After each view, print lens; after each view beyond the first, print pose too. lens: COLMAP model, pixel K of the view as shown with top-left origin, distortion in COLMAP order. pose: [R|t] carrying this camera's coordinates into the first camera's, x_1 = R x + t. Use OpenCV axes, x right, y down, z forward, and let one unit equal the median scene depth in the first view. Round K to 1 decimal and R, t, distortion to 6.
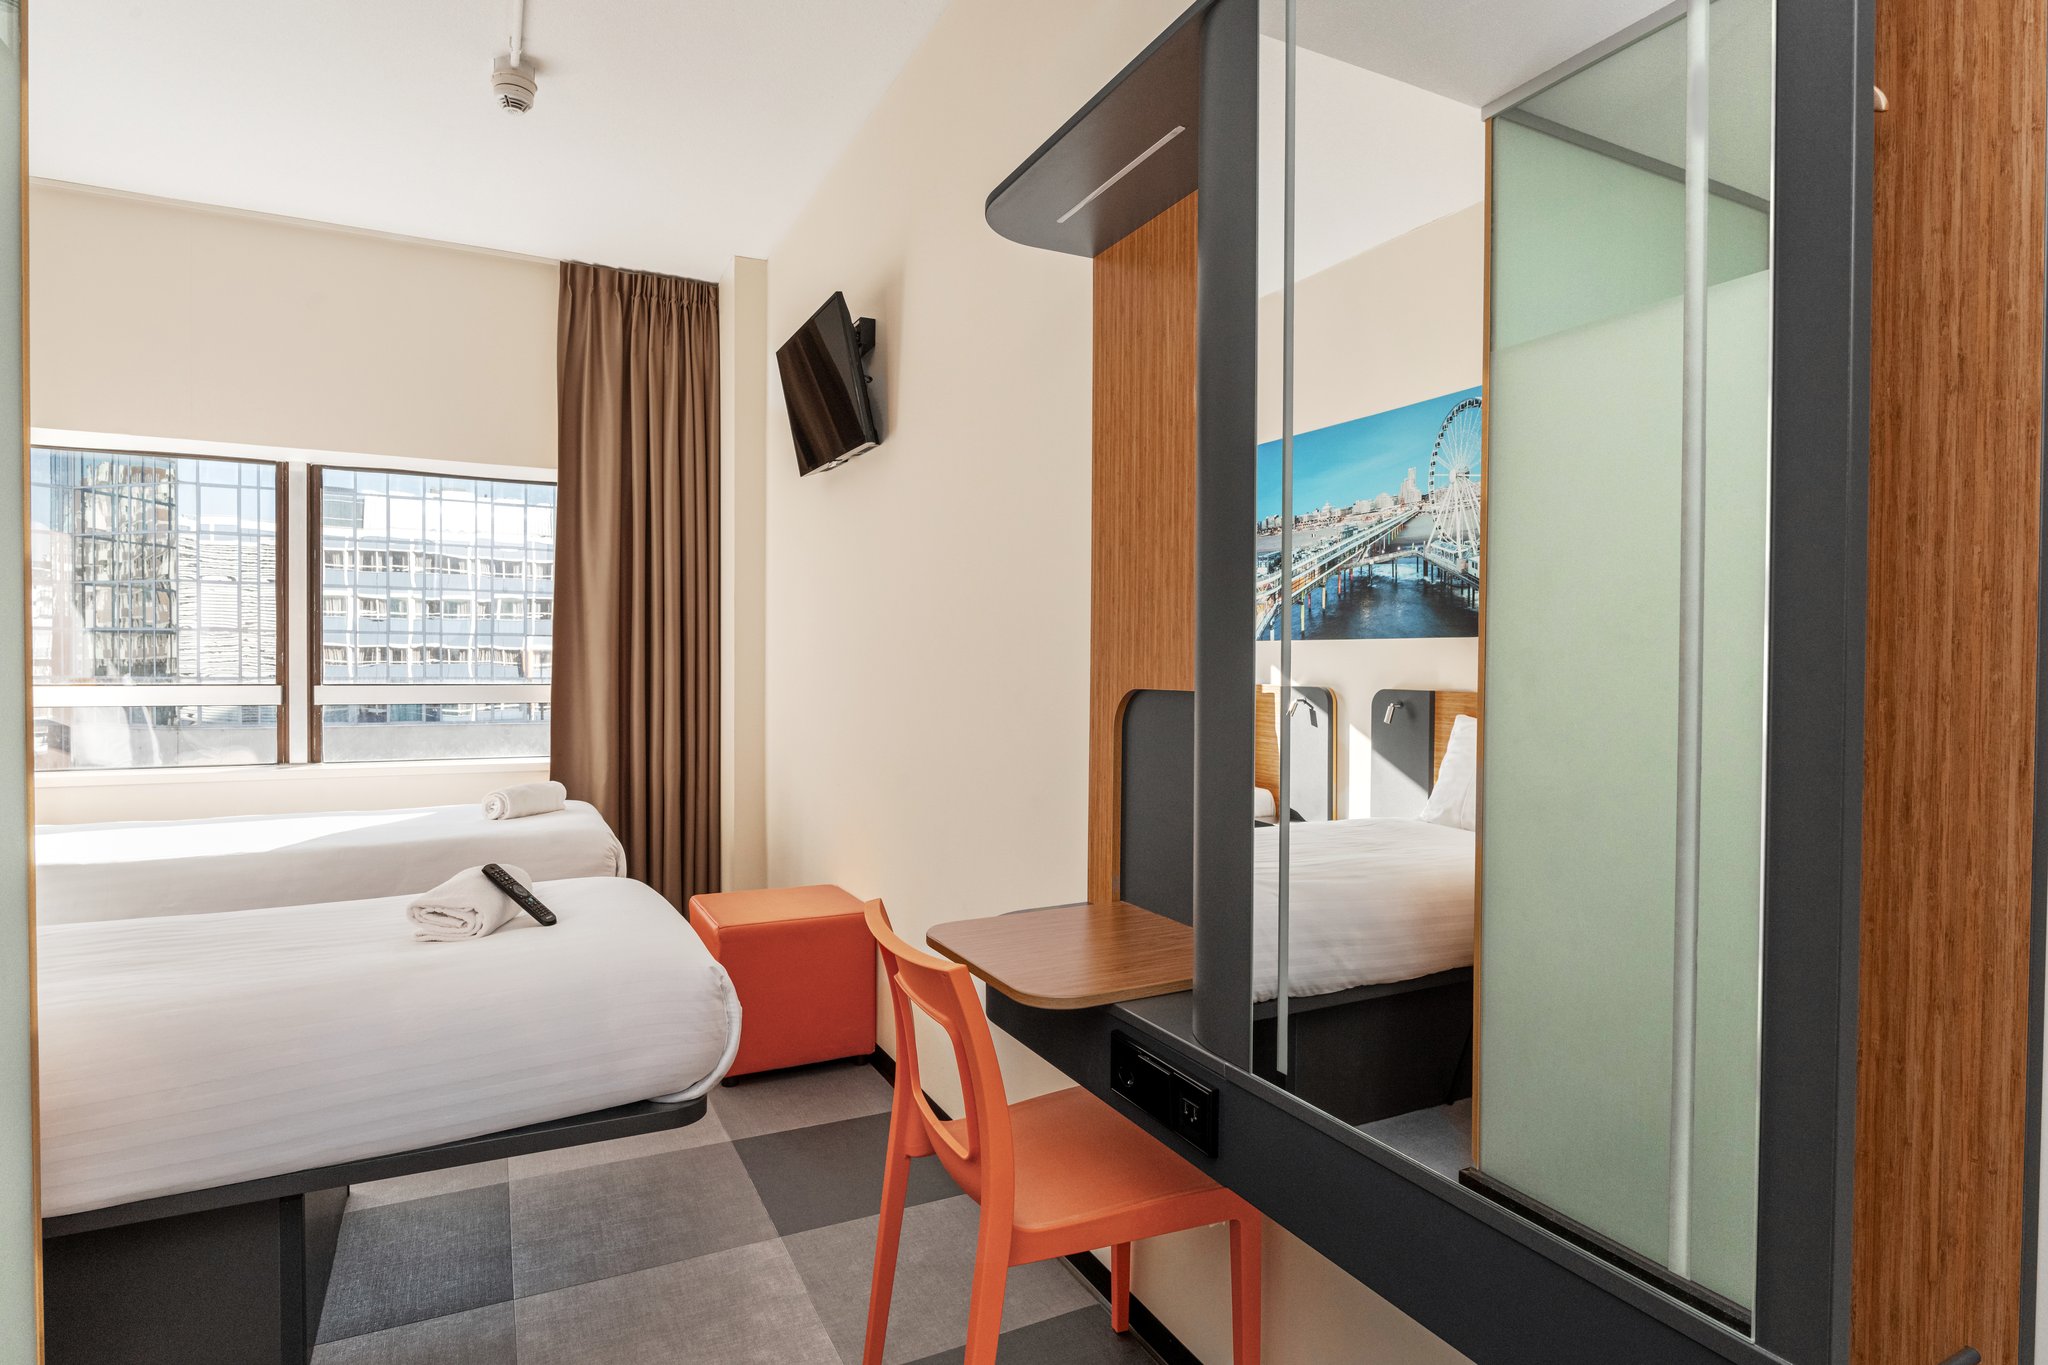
lens RADIAL K [[1084.3, 0, 1068.4], [0, 1084.3, 788.6], [0, 0, 1]] dist [-0.011758, -0.000489]
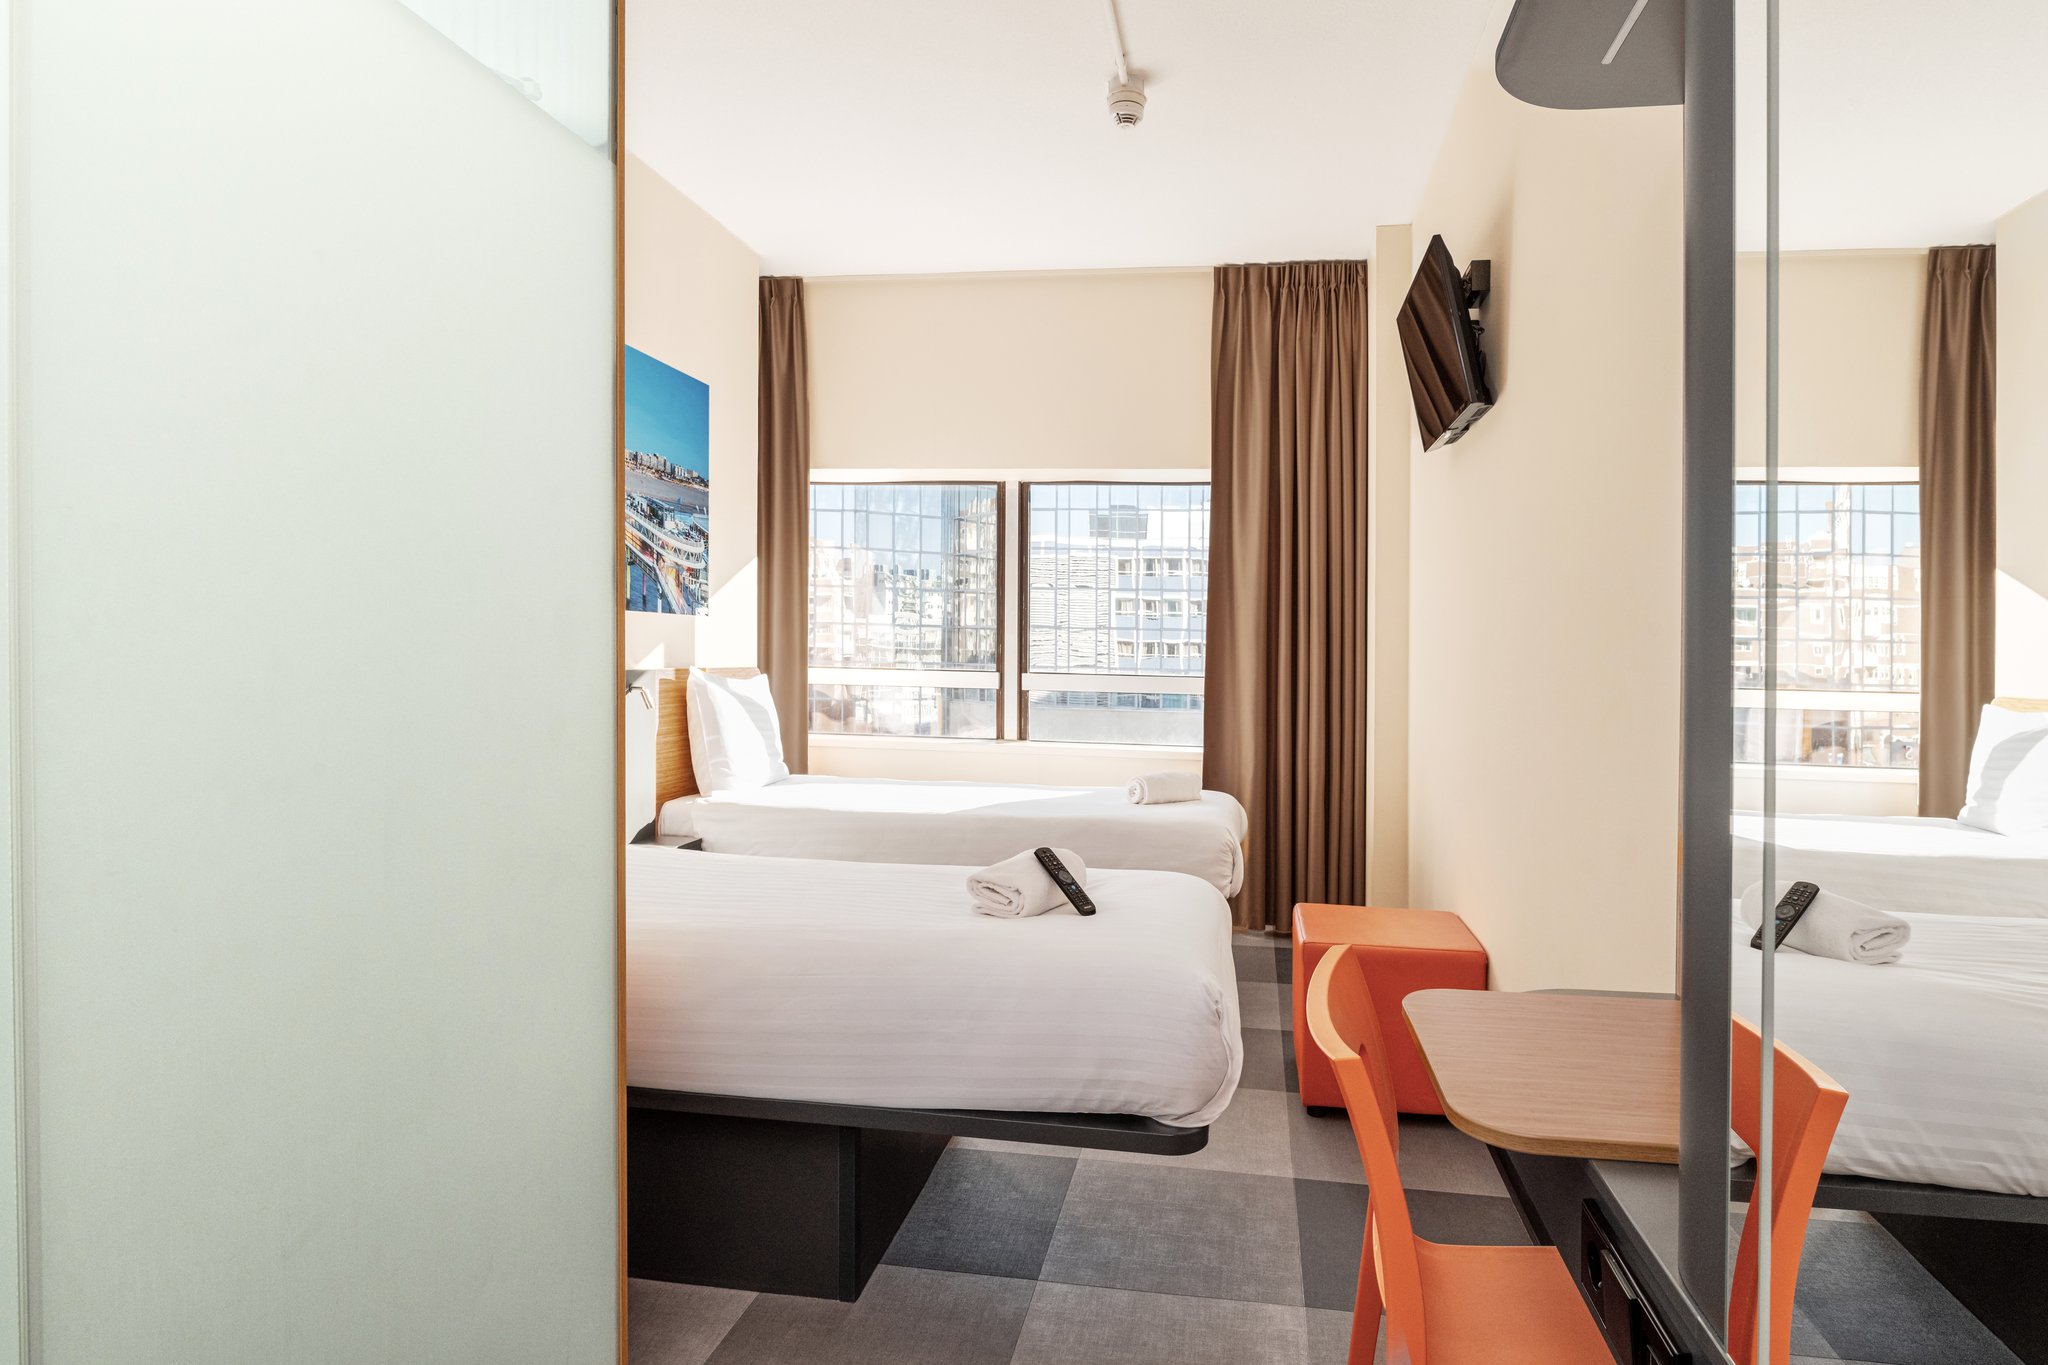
lens RADIAL K [[1122.5, 0, 1087.4], [0, 1122.5, 726.8], [0, 0, 1]] dist [-0.006007, -0.000807]
pose [[0.806746, 0.048395, -0.588914, 0.102099], [-0.081649, 0.996210, -0.029986, -0.013563], [0.585231, 0.072275, 0.807639, 0.122958]]
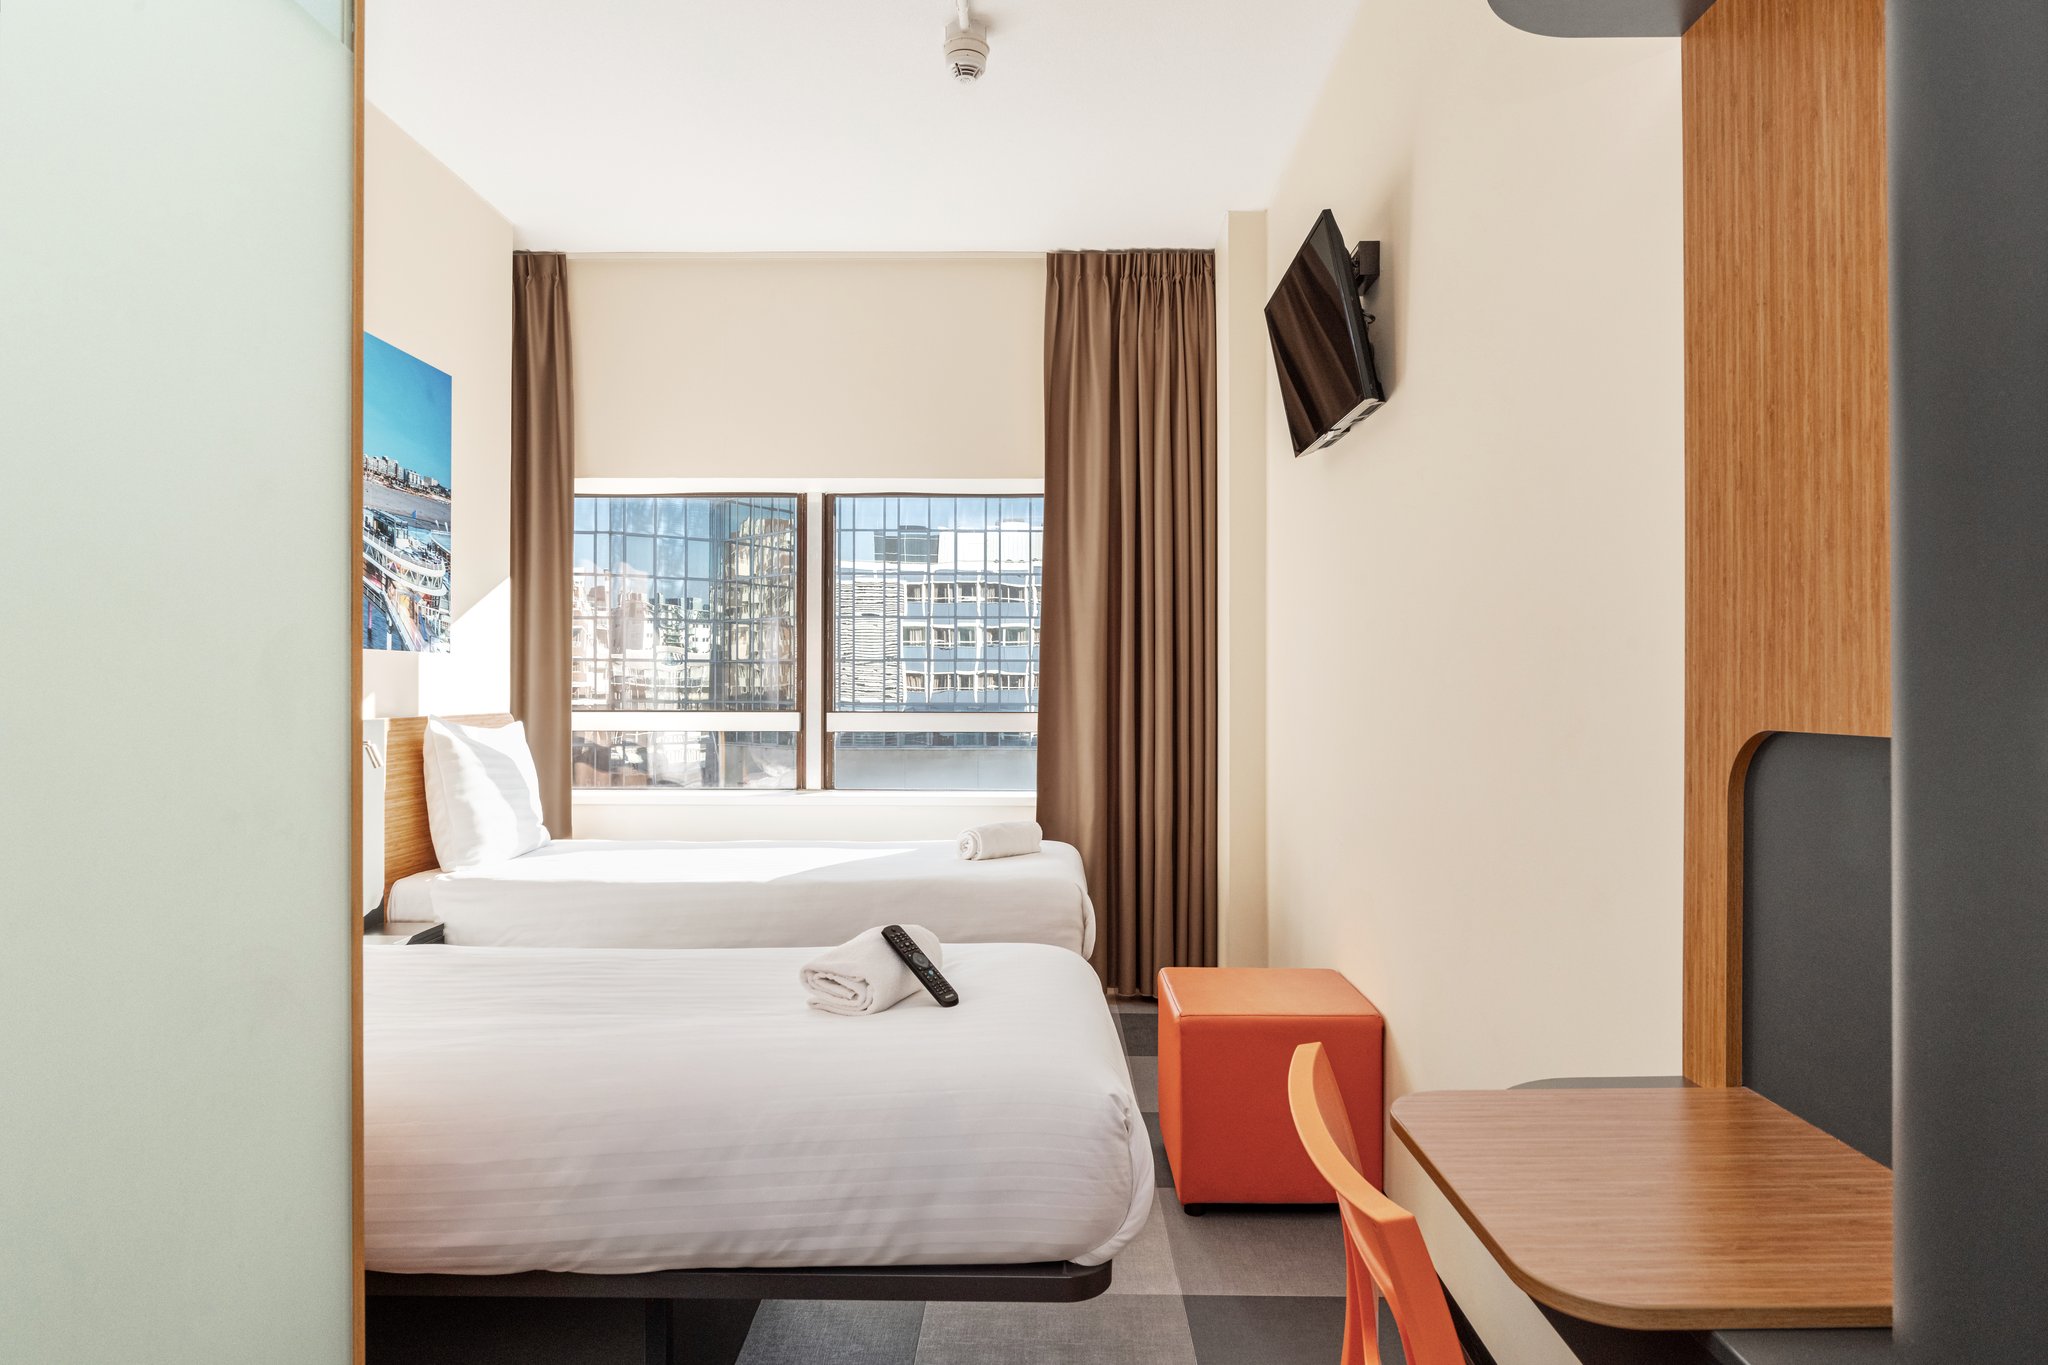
lens RADIAL K [[1219.2, 0, 1036.3], [0, 1219.2, 707.1], [0, 0, 1]] dist [-0.009438, -0.001797]
pose [[0.878601, 0.000994, -0.477555, 0.018899], [-0.048092, 0.995098, -0.086407, -0.019533], [0.475129, 0.098884, 0.874343, 0.162016]]
